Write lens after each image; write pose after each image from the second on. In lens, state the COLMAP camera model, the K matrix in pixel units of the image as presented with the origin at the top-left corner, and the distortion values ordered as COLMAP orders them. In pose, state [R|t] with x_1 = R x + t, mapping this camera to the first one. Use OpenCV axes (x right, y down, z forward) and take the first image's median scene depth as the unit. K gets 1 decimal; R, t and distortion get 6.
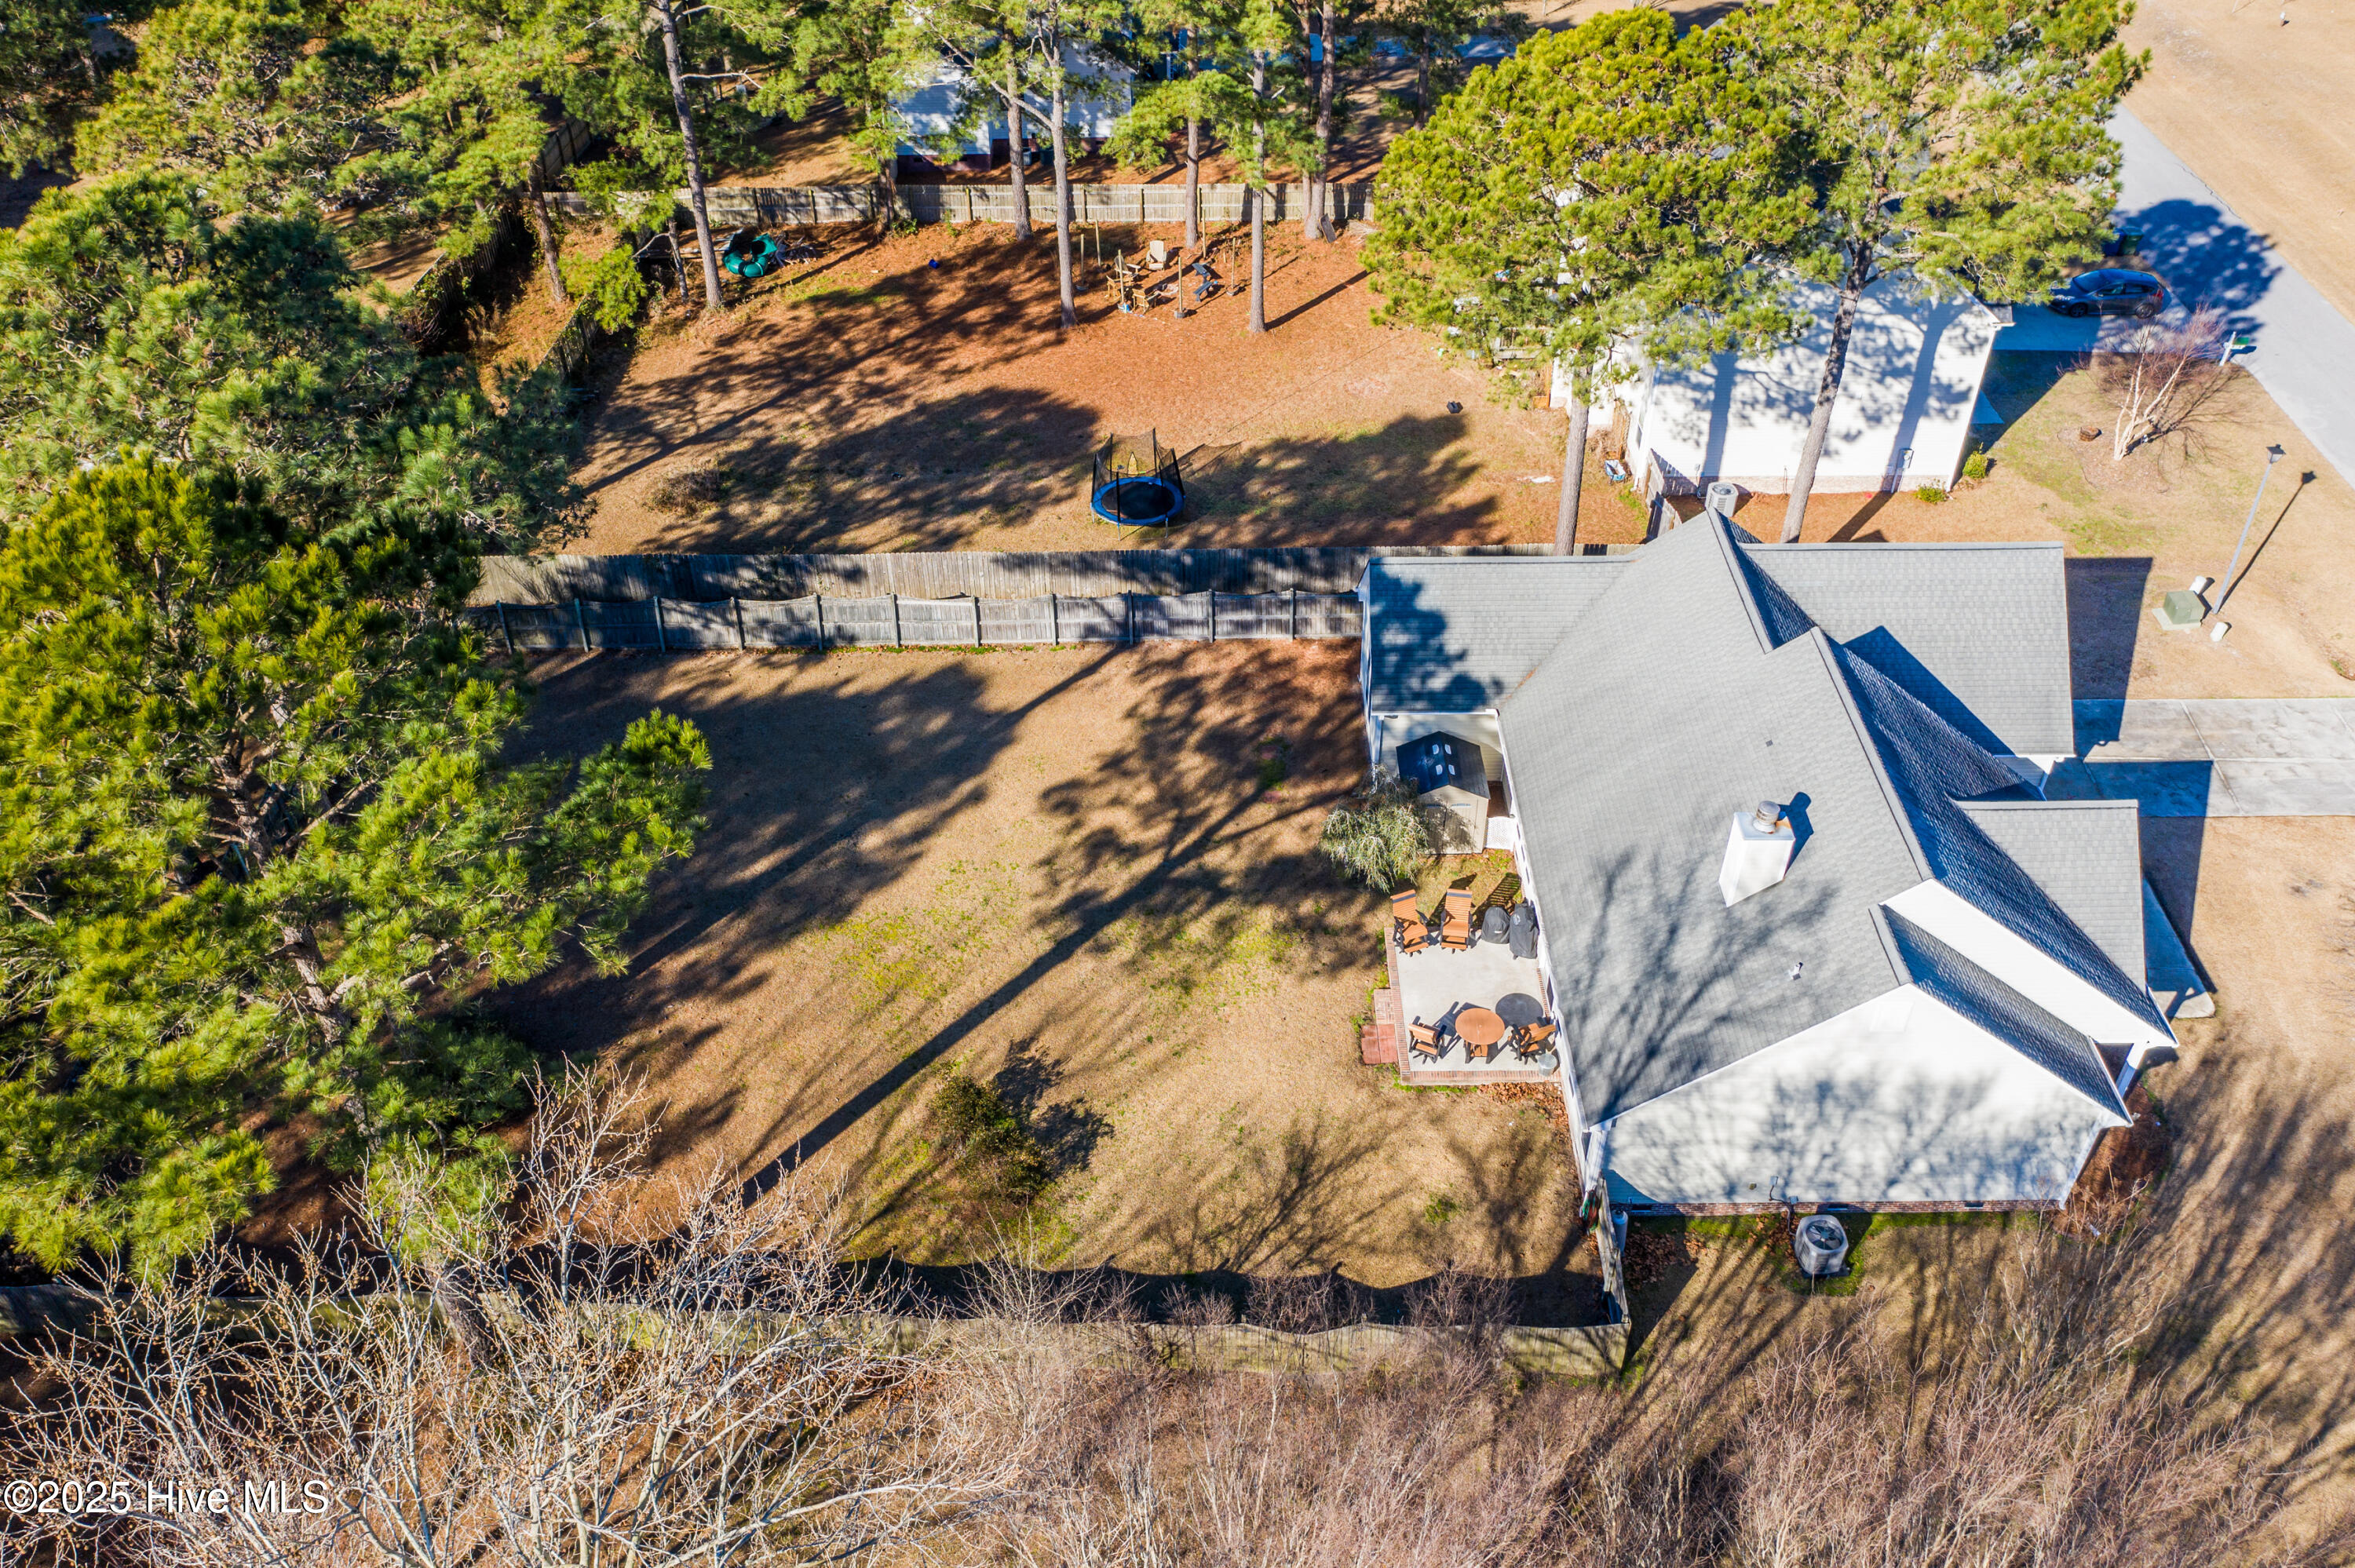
lens RADIAL K [[1890.7, 0, 1177.5], [0, 1890.7, 784.0], [0, 0, 1]] dist [0.002307, -0.003362]
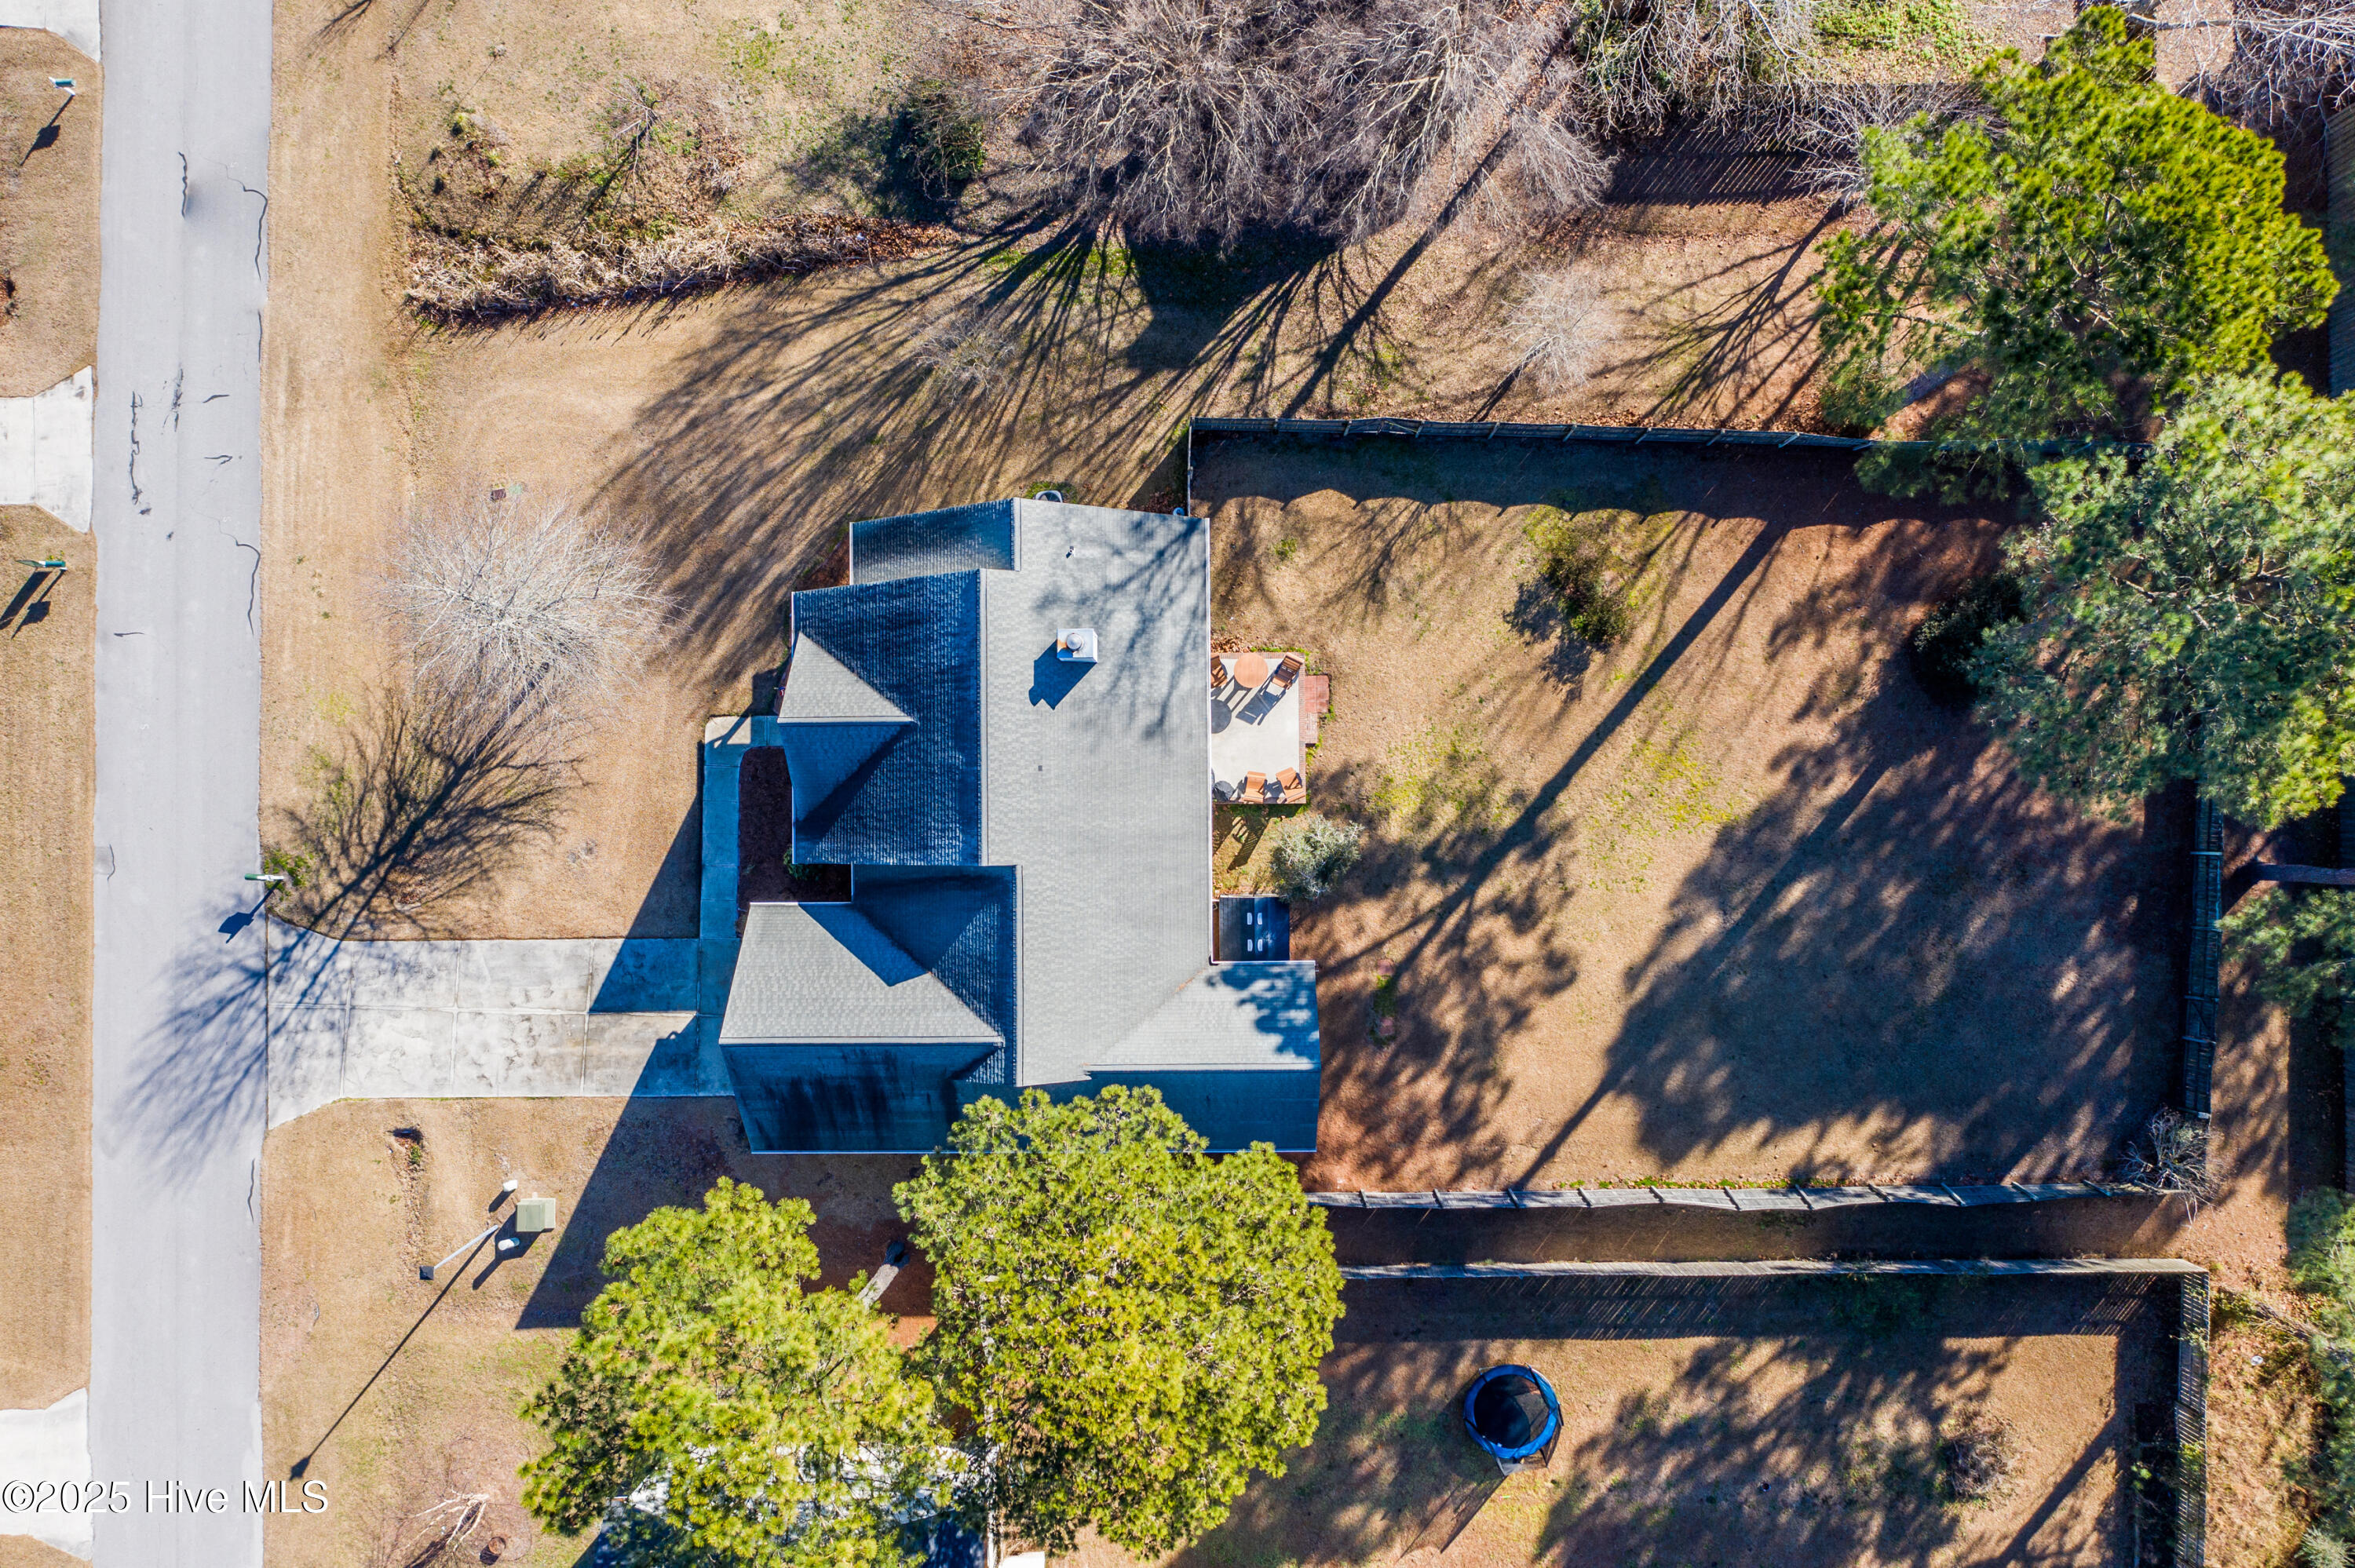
lens RADIAL K [[1890.7, 0, 1177.5], [0, 1890.7, 784.0], [0, 0, 1]] dist [0.002307, -0.003362]
pose [[-0.999927, 0.008017, 0.009052, 0.176944], [0.002071, -0.623962, 0.781452, -0.892308], [0.011913, 0.781414, 0.623899, 0.161725]]
